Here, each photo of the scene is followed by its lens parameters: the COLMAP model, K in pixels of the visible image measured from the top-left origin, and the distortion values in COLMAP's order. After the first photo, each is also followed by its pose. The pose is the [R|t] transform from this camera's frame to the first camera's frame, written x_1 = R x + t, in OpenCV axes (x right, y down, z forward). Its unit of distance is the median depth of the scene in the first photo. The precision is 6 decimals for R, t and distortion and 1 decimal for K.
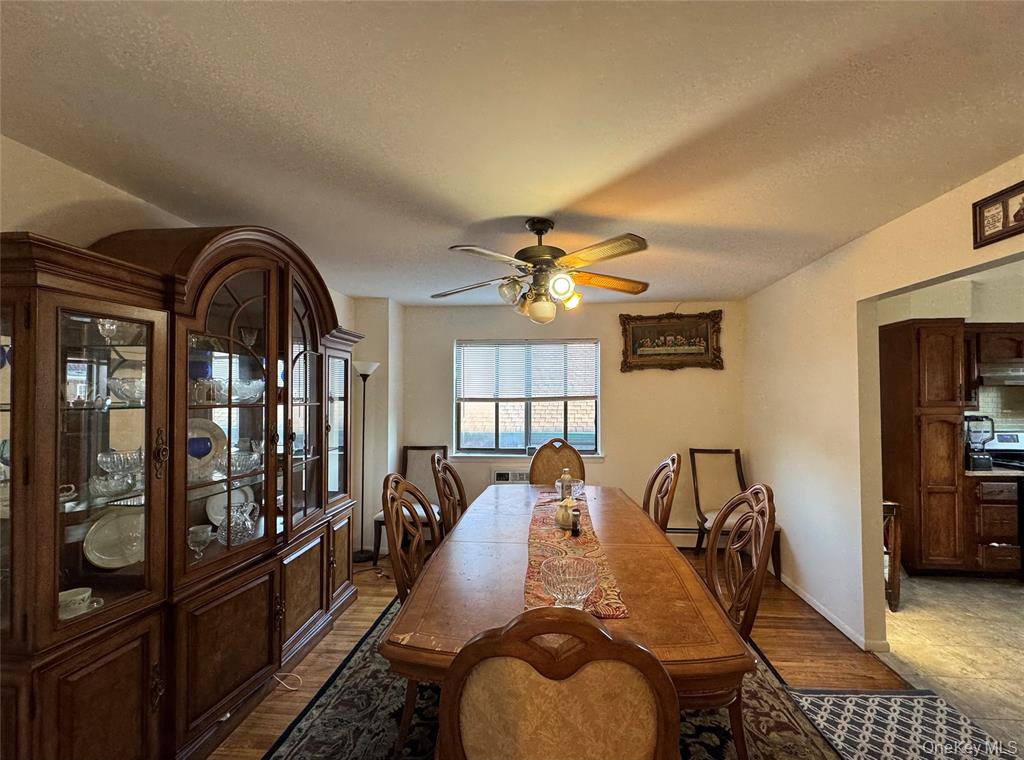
lens RADIAL K [[412.1, 0, 536.8], [0, 412.1, 399.3], [0, 0, 1]] dist [-0.004324, 0.000679]
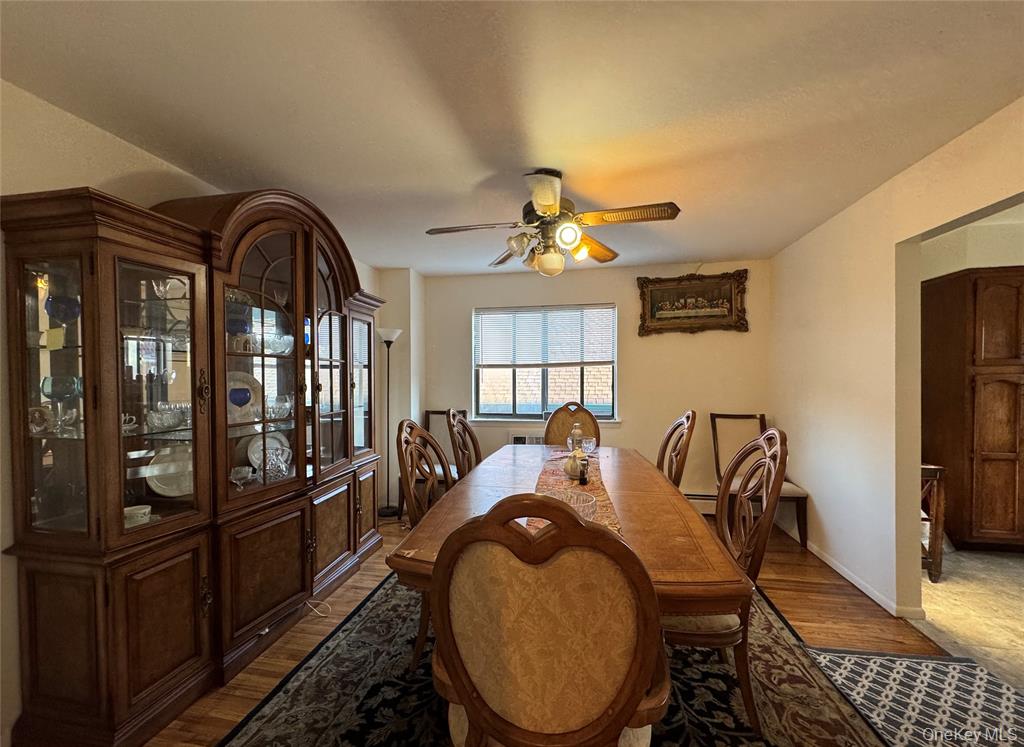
lens RADIAL K [[406.2, 0, 511.4], [0, 406.2, 383.9], [0, 0, 1]] dist [-0.004519, 0.000859]
pose [[0.993723, -0.001810, -0.111856, 0.028022], [0.005076, 0.999569, 0.028917, 0.049351], [0.111755, -0.029303, 0.993304, -0.005004]]
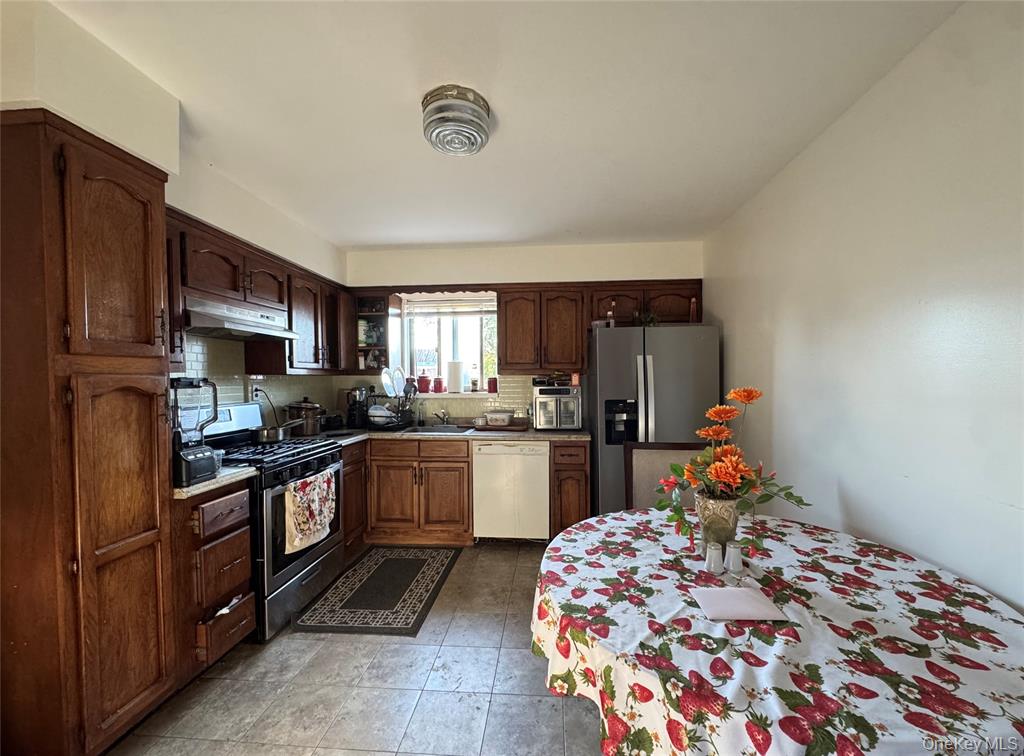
lens RADIAL K [[412.1, 0, 516.9], [0, 412.1, 387.4], [0, 0, 1]] dist [-0.004324, 0.000679]
pose [[0.008709, -0.023107, 0.999695, 0.993918], [-0.003980, 0.999724, 0.023142, 0.069561], [-0.999954, -0.004180, 0.008615, 1.040740]]
